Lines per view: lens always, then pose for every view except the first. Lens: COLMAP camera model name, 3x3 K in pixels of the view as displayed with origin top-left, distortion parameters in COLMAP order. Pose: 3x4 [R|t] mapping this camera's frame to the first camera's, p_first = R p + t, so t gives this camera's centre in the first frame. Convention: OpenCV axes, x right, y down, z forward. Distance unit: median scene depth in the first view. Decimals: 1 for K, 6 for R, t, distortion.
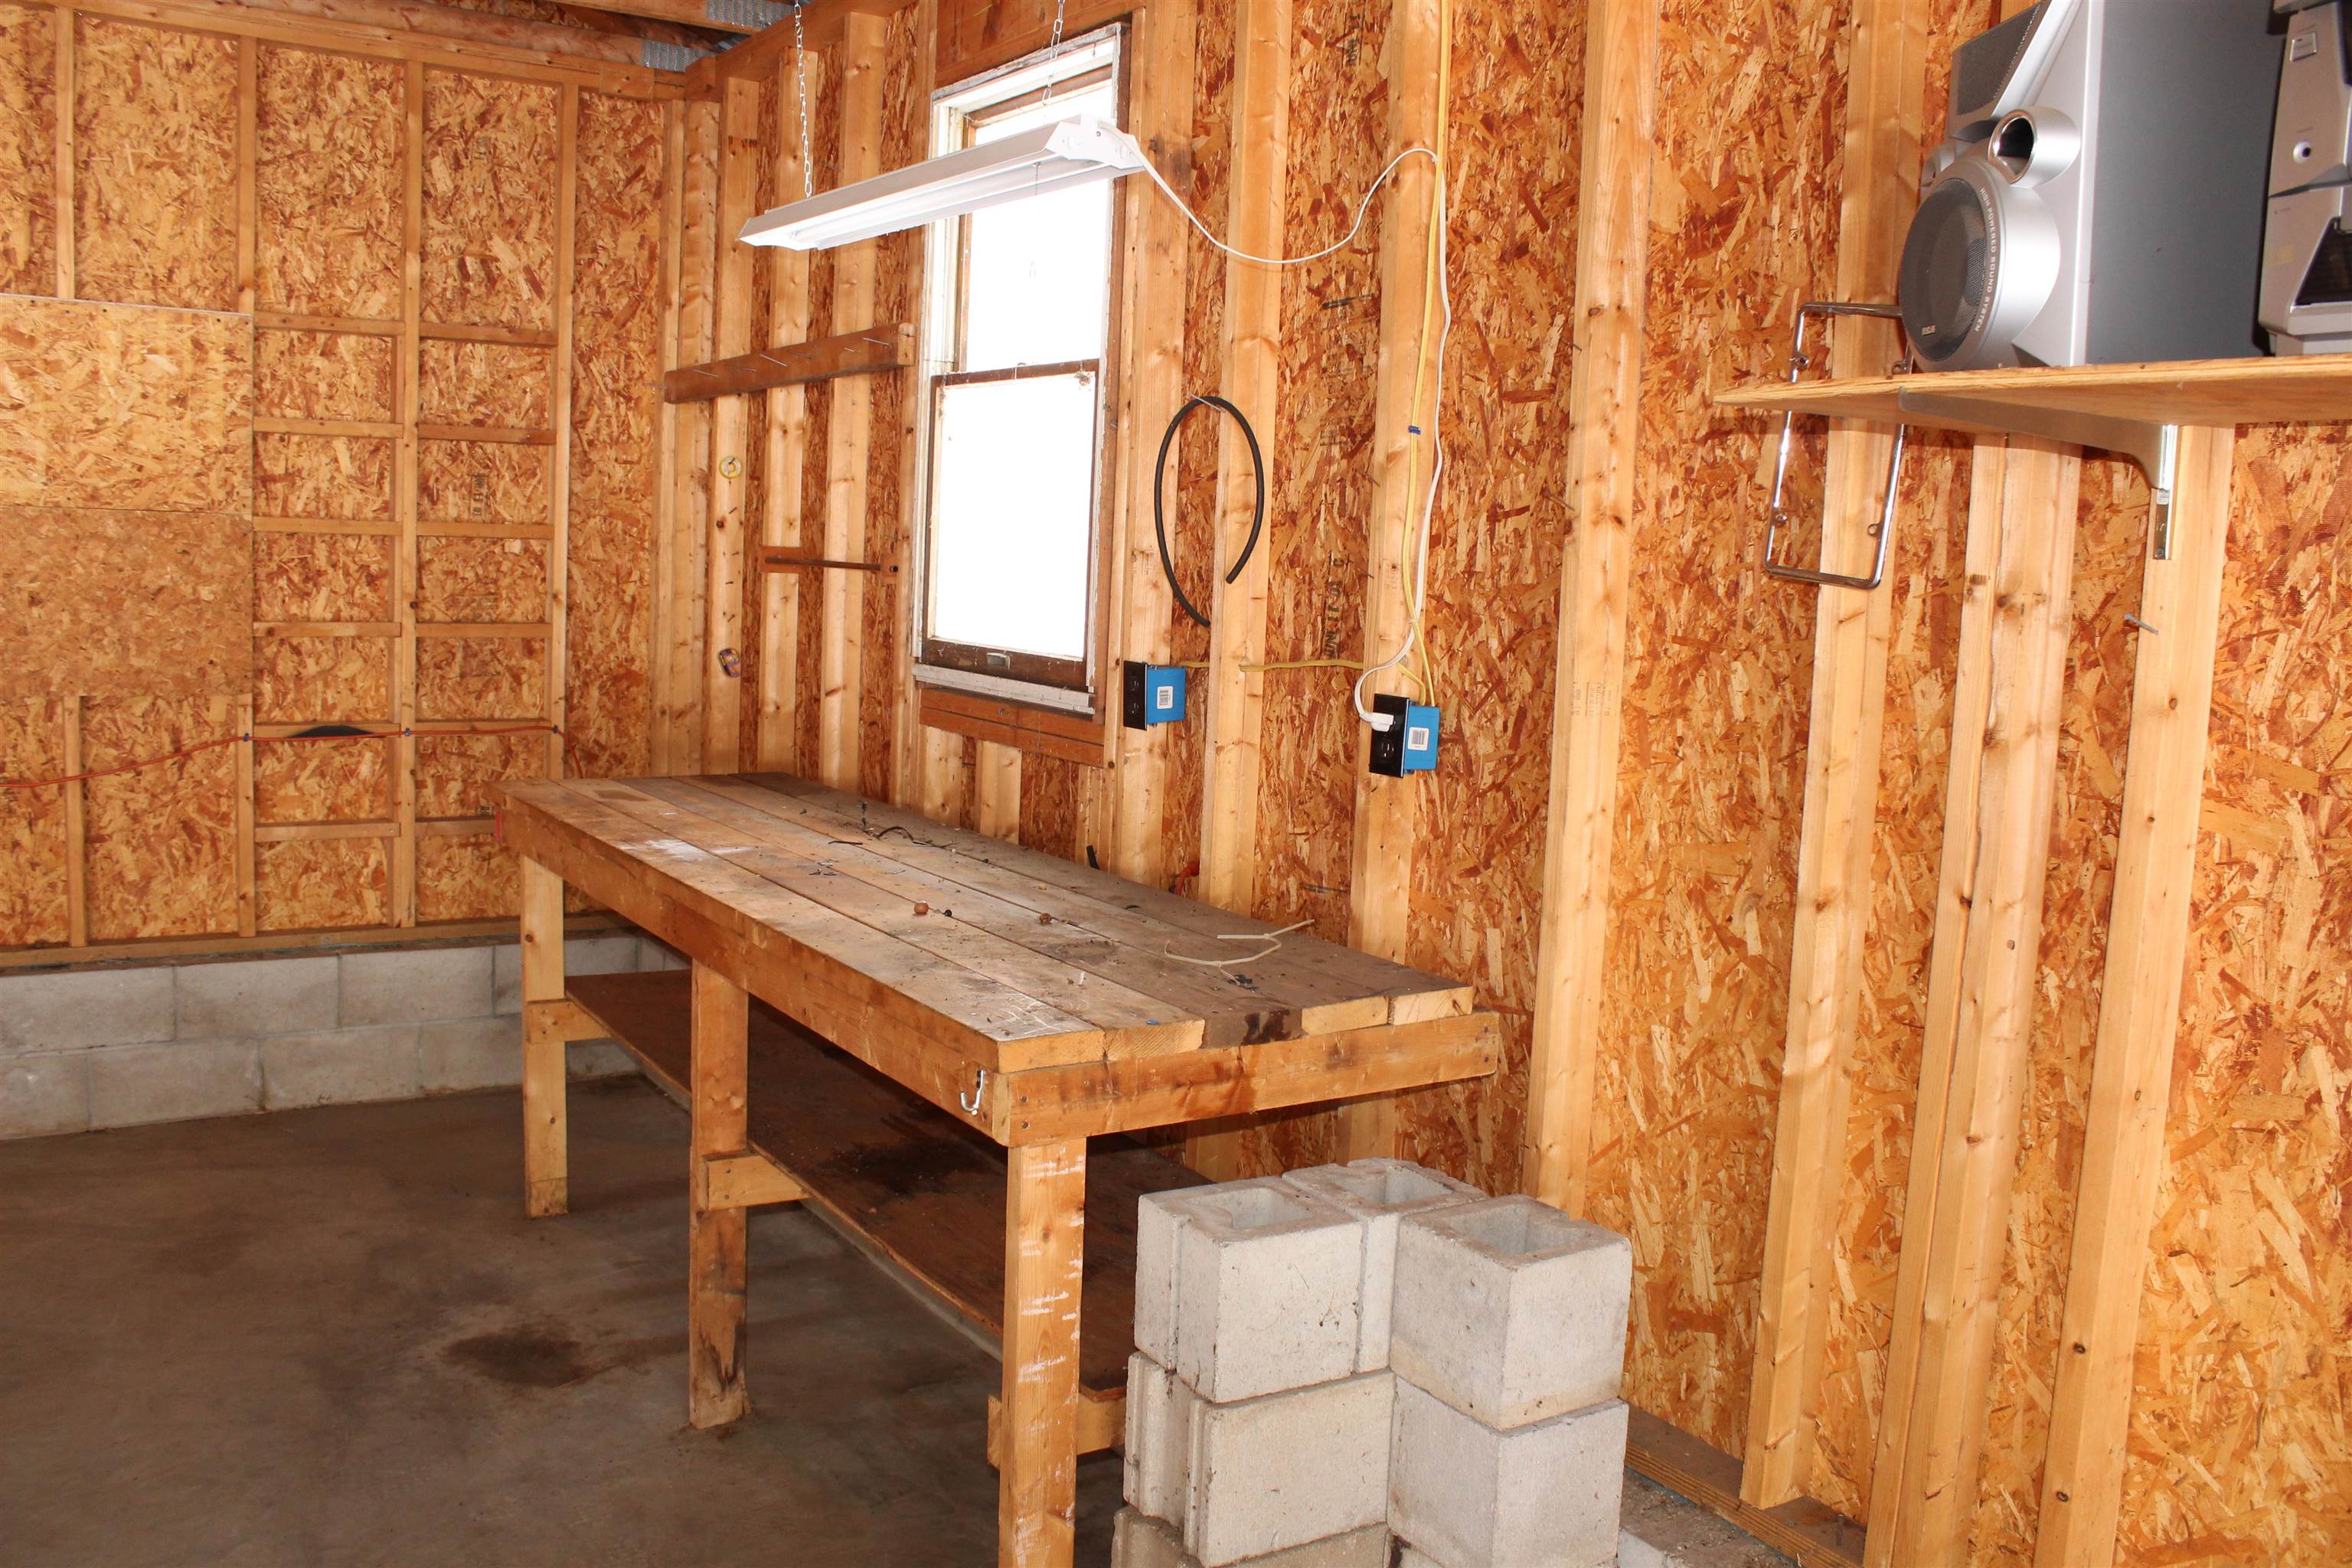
lens RADIAL K [[1956.9, 0, 1197.0], [0, 1956.9, 764.7], [0, 0, 1]] dist [-0.173486, 0.149471]
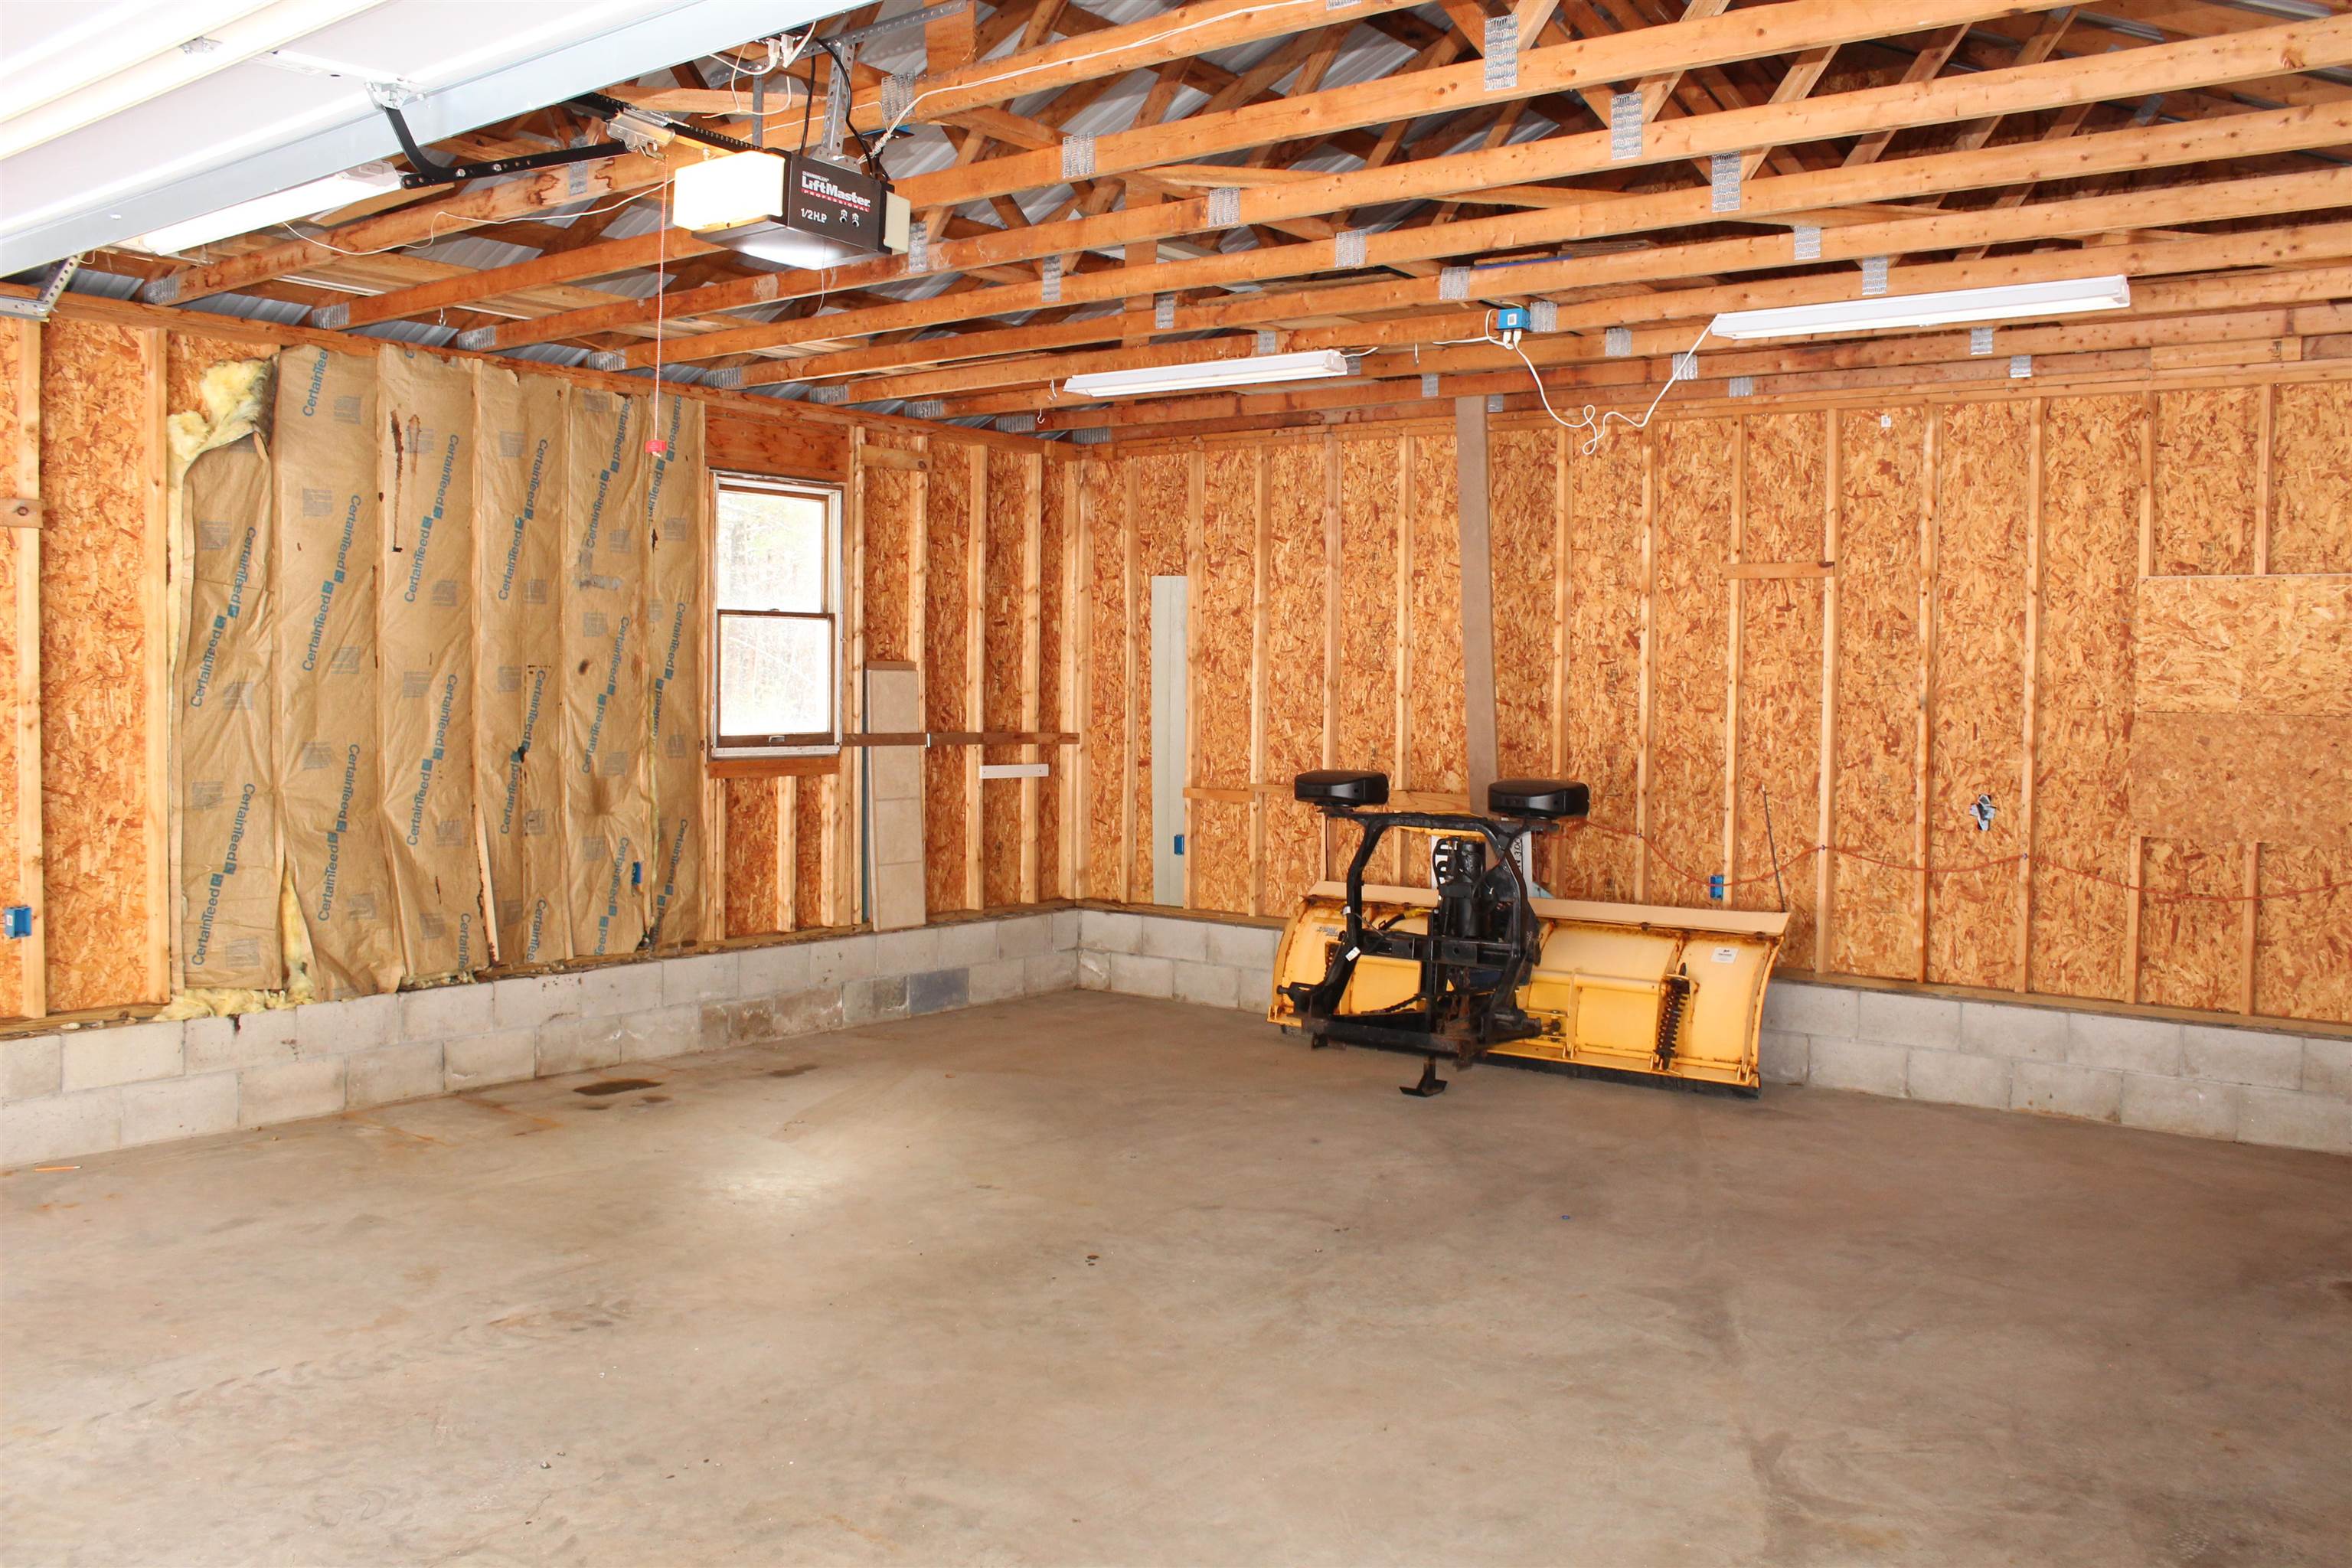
lens RADIAL K [[1956.9, 0, 1197.0], [0, 1956.9, 764.7], [0, 0, 1]] dist [-0.173486, 0.149471]
pose [[0.332204, 0.000497, -0.943207, 0.509867], [-0.103077, 0.994030, -0.035781, 0.040597], [0.937558, 0.109109, 0.330272, -0.265941]]
